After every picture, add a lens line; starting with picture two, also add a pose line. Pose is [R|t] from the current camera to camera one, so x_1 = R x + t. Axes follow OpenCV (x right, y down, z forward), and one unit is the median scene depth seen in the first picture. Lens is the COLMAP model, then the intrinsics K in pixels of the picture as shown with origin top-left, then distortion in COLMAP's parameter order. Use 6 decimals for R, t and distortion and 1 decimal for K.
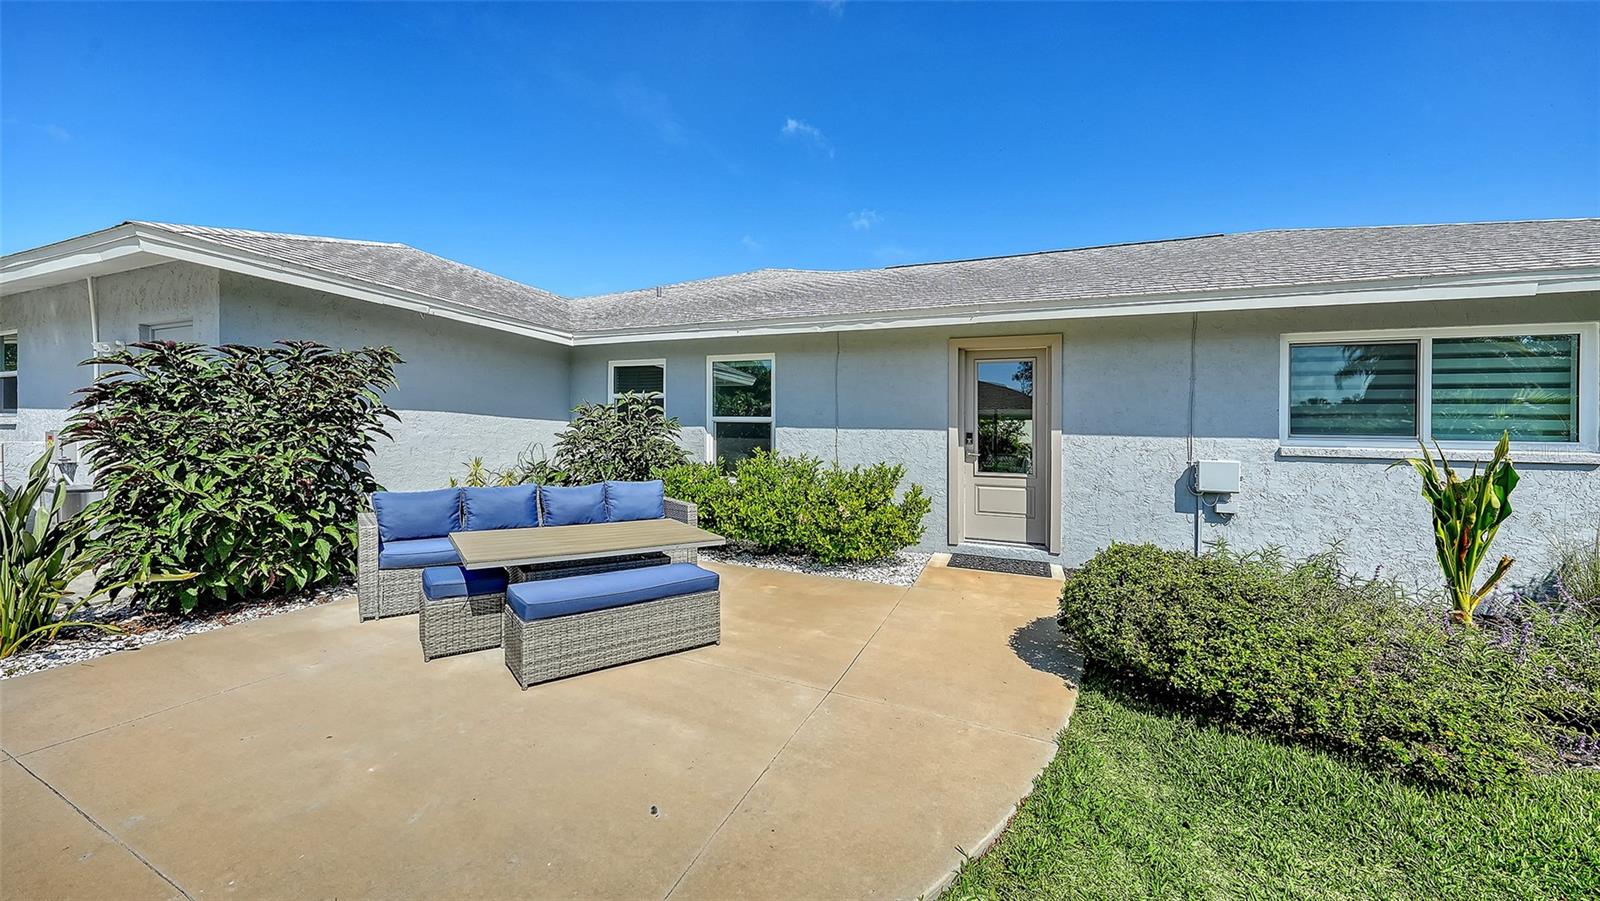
lens RADIAL K [[549.8, 0, 789.2], [0, 549.8, 450.2], [0, 0, 1]] dist [-0.008021, 0.000860]
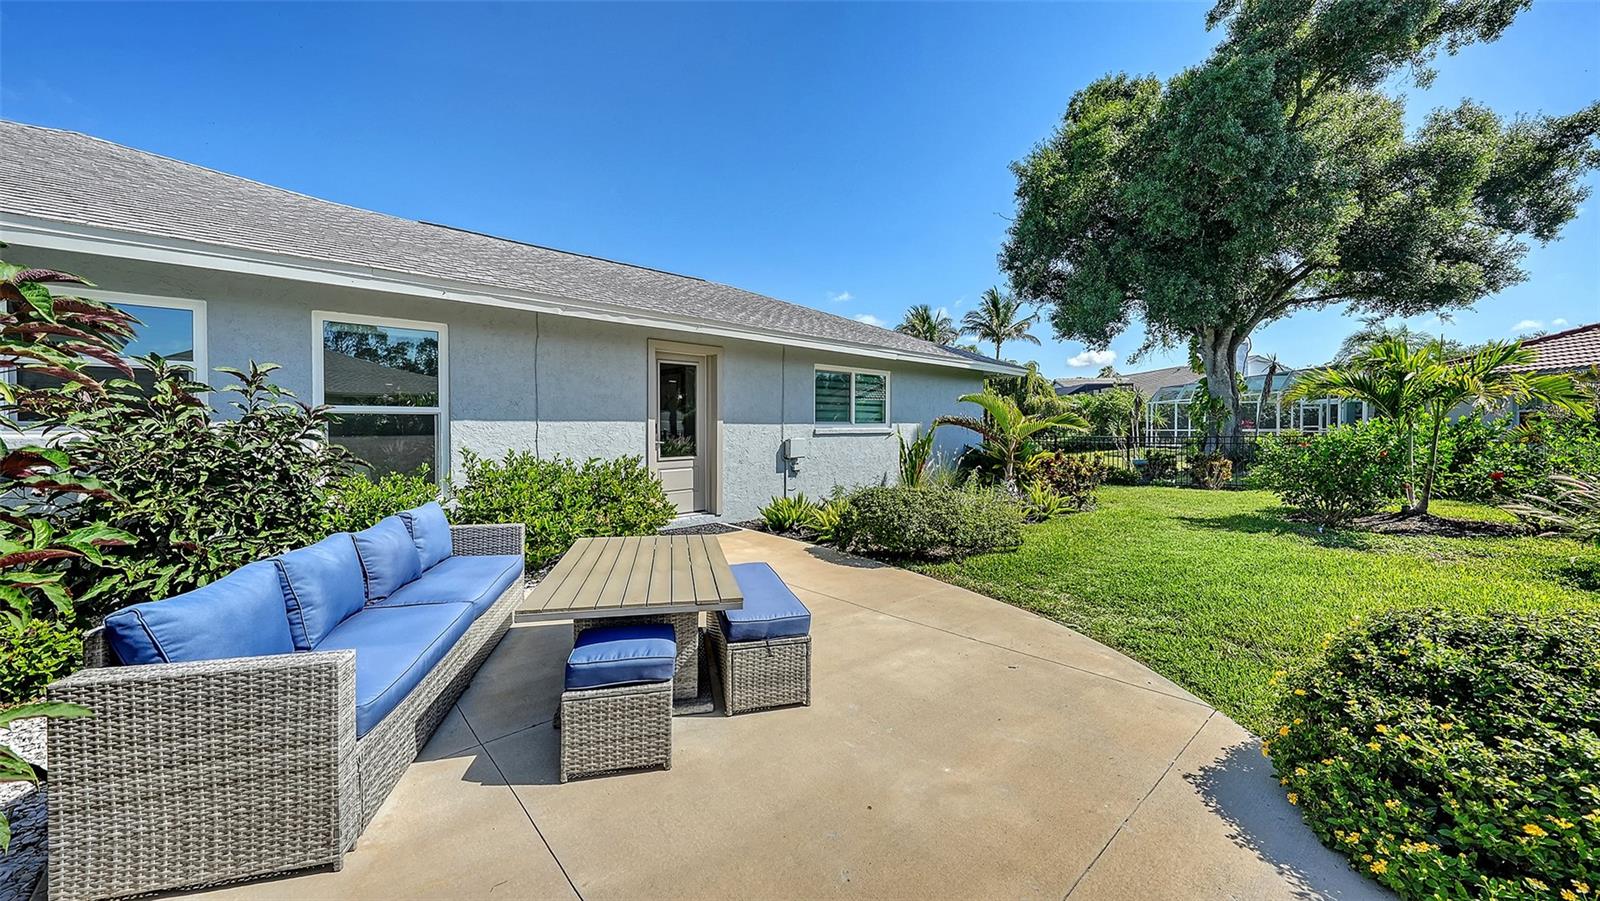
lens RADIAL K [[549.8, 0, 784.5], [0, 549.8, 452.9], [0, 0, 1]] dist [-0.008021, 0.000860]
pose [[0.426543, -0.066442, 0.902024, -1.072058], [0.035760, 0.997757, 0.056584, -0.047970], [-0.903760, 0.008121, 0.427962, 0.501641]]
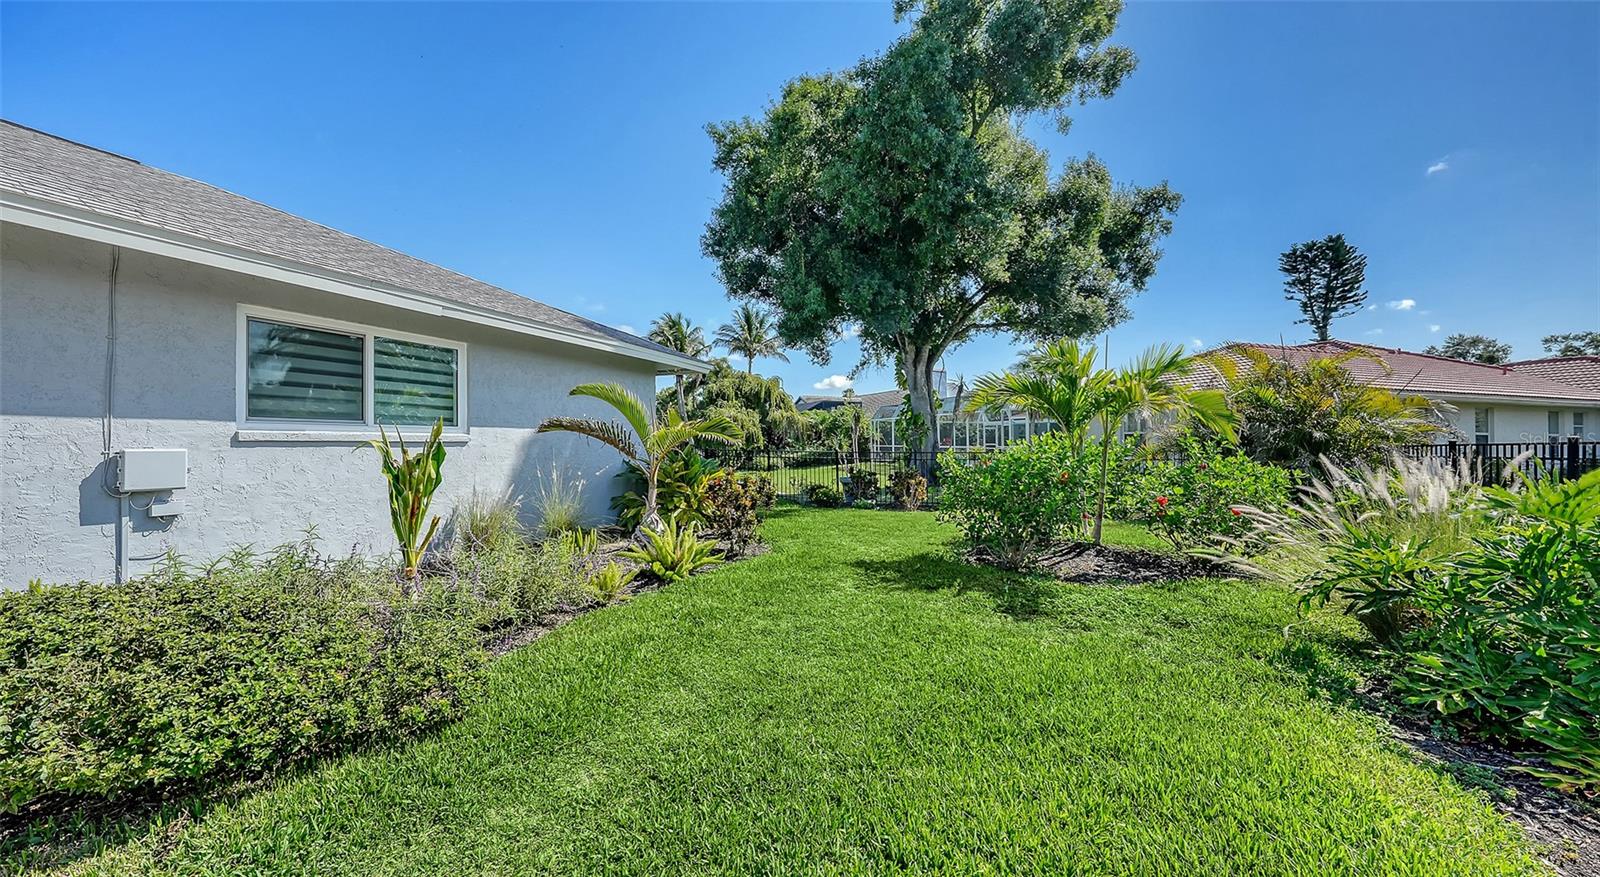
lens RADIAL K [[561.5, 0, 790.0], [0, 561.5, 424.1], [0, 0, 1]] dist [0.003249, -0.000893]
pose [[0.017097, 0.007964, 0.999822, 0.010641], [0.010964, 0.999907, -0.008153, 0.000002], [-0.999794, 0.011101, 0.017008, 0.140472]]
